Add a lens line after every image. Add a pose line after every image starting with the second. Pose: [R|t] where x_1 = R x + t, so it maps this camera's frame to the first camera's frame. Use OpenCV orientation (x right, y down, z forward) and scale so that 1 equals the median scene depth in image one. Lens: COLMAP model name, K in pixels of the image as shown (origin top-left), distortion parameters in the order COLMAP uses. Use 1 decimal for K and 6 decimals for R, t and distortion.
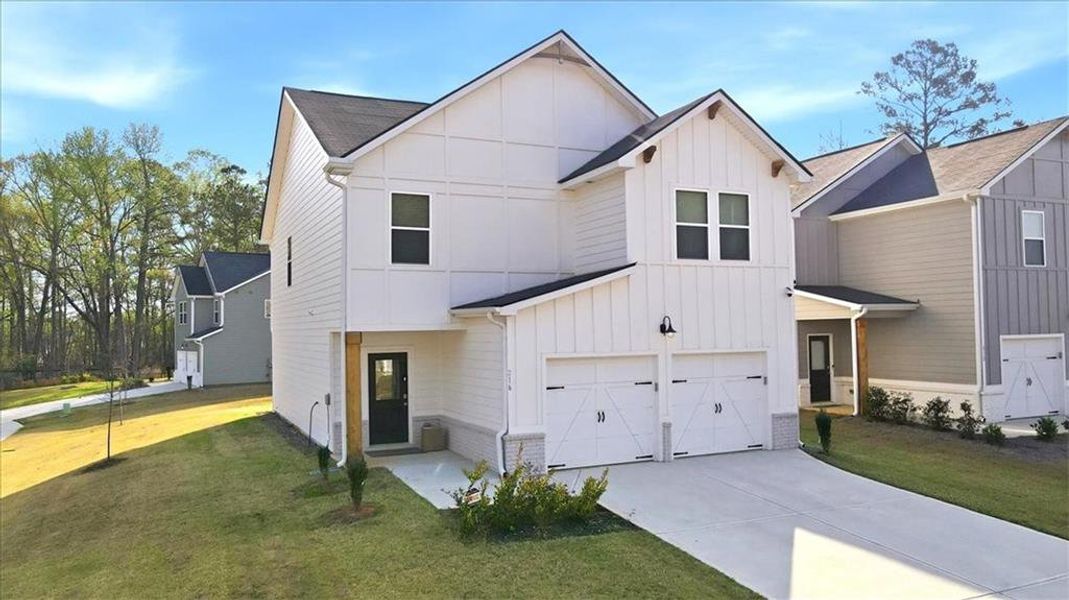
lens RADIAL K [[789.4, 0, 534.5], [0, 789.4, 300.0], [0, 0, 1]] dist [0.003623, 0.008407]
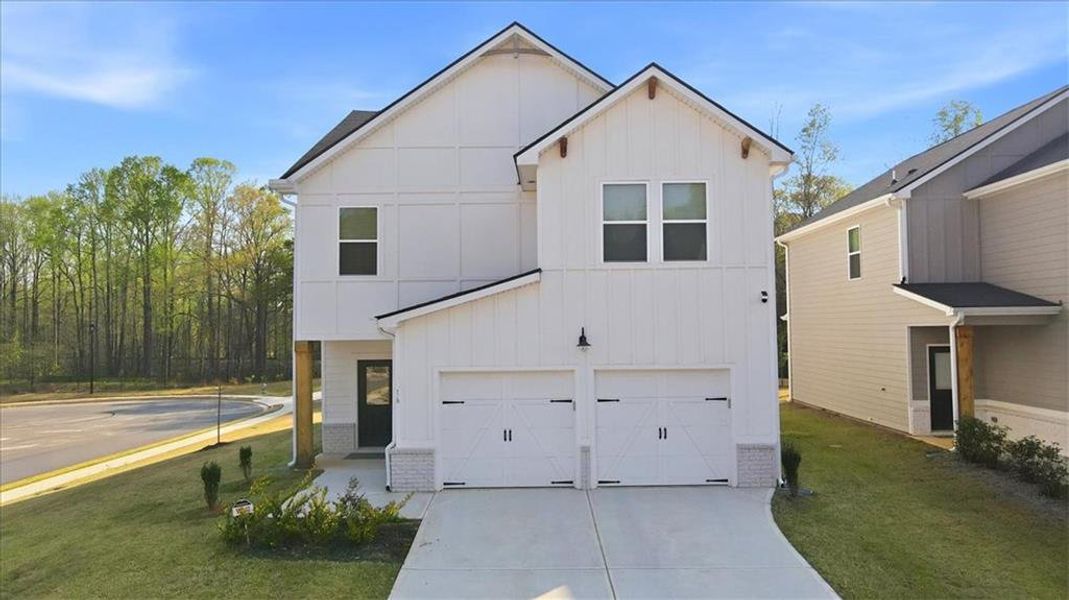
lens RADIAL K [[789.4, 0, 534.5], [0, 789.4, 300.0], [0, 0, 1]] dist [0.003623, 0.008407]
pose [[0.903042, -0.011083, -0.429410, 0.478050], [0.013536, 0.999905, 0.002658, -0.012671], [0.429340, -0.008213, 0.903106, 0.161945]]
